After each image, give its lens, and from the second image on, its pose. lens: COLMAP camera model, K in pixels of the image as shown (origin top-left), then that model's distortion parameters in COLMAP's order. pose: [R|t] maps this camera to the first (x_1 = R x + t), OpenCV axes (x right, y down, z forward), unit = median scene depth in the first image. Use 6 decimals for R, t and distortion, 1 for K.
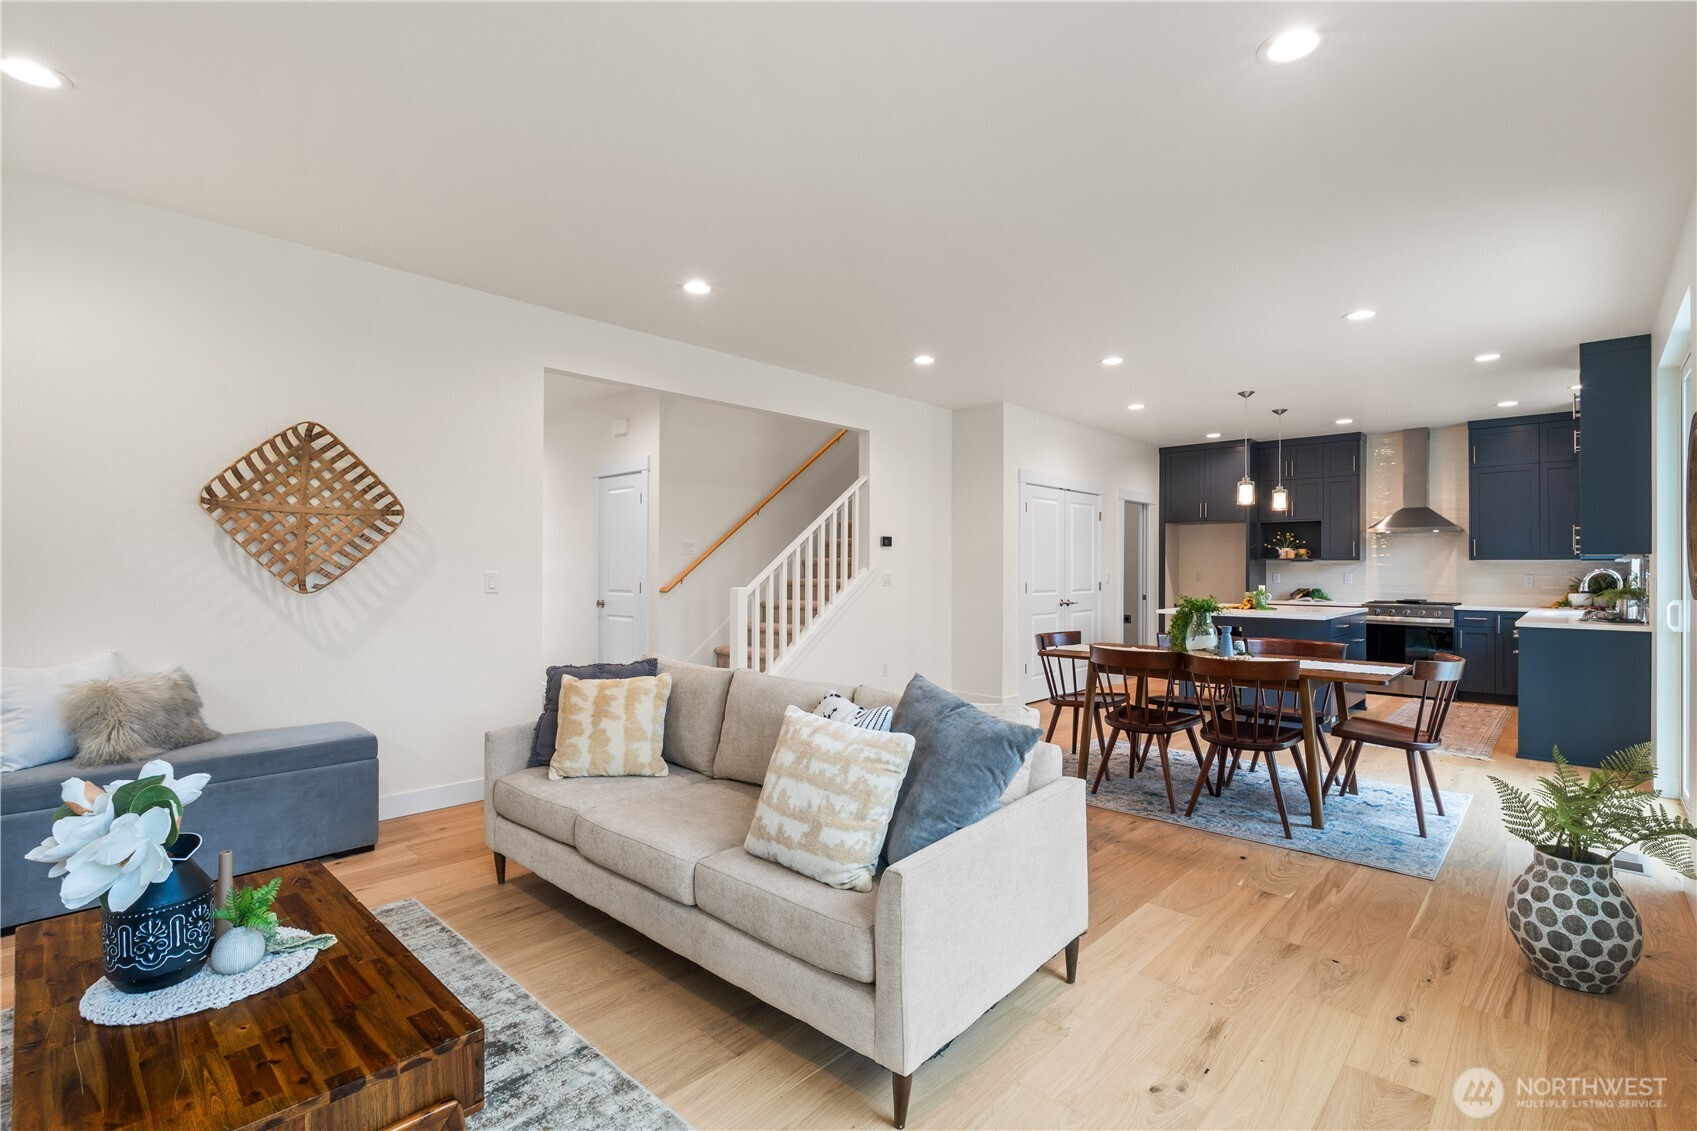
lens RADIAL K [[782.9, 0, 852.8], [0, 782.9, 567.7], [0, 0, 1]] dist [-0.007211, 0.000587]
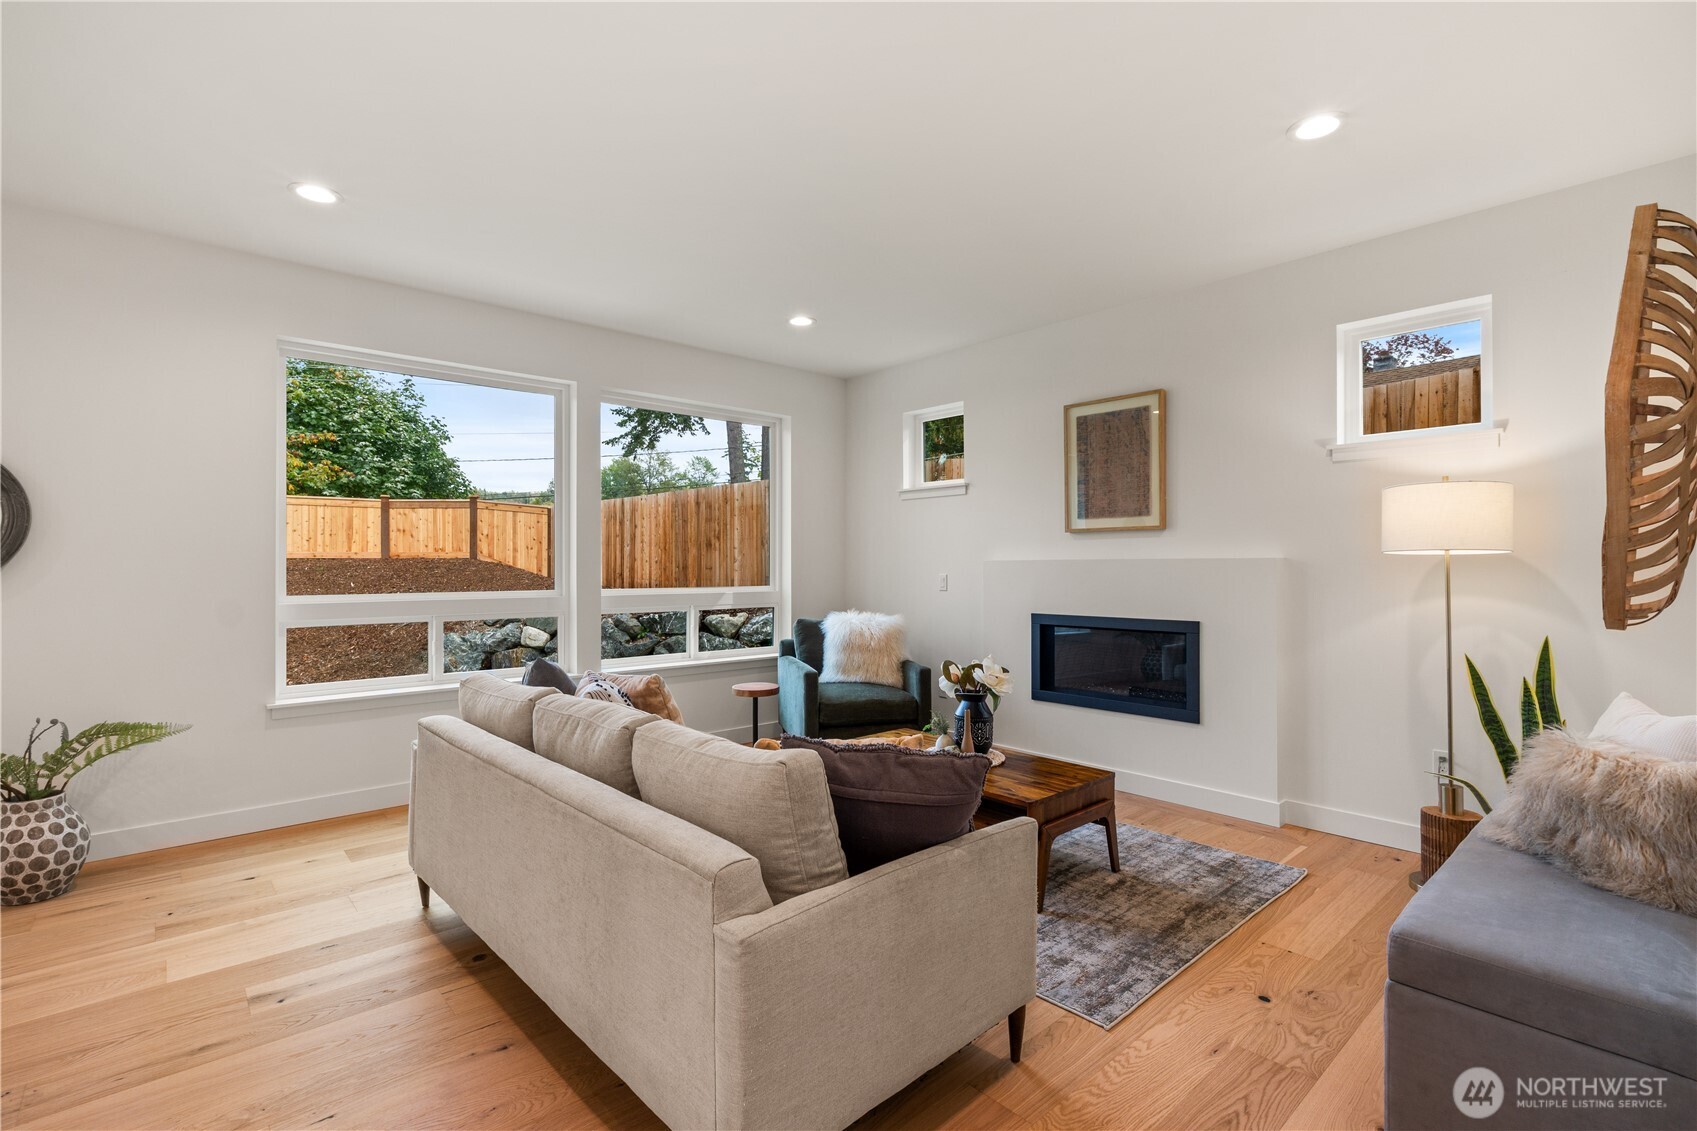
lens RADIAL K [[782.9, 0, 852.5], [0, 782.9, 562.5], [0, 0, 1]] dist [-0.007211, 0.000587]
pose [[-0.996205, -0.003453, 0.086966, -0.158005], [-0.003979, 0.999975, -0.005876, 0.000695], [-0.086944, -0.006200, -0.996194, 0.708133]]
